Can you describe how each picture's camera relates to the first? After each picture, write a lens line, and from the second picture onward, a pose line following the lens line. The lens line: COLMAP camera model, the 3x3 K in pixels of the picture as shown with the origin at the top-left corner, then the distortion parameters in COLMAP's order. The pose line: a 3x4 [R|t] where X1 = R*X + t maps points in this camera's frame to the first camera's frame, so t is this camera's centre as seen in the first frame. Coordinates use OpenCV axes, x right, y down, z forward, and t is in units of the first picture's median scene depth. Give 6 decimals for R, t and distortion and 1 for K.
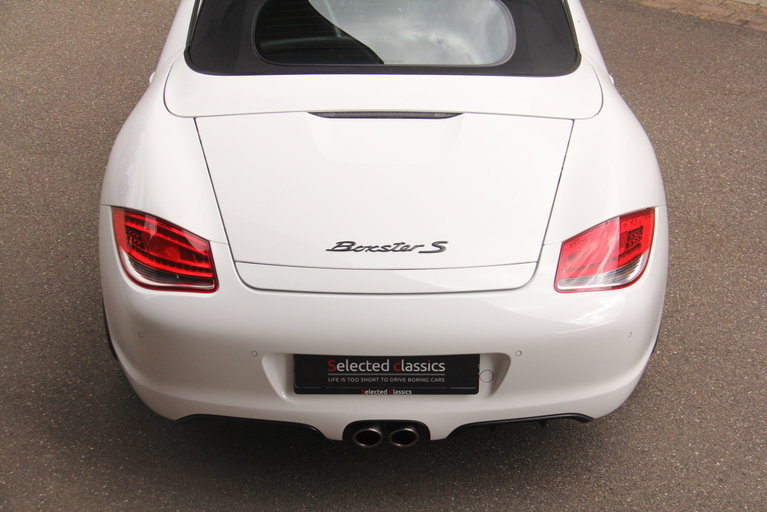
lens RADIAL K [[1326.3, 0, 402.6], [0, 1326.3, 269.1], [0, 0, 1]] dist [0.236020, 0.733575]
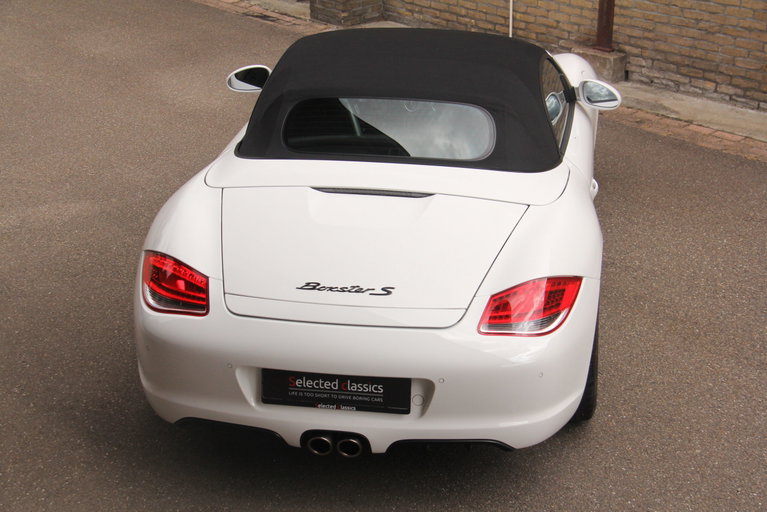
lens RADIAL K [[1287.3, 0, 383.5], [0, 1287.3, 256.0], [0, 0, 1]] dist [0.164982, 0.995253]
pose [[0.987795, 0.056489, -0.145155, 0.191457], [-0.073872, 0.990345, -0.117303, 0.089118], [0.137127, 0.126594, 0.982431, -0.170014]]
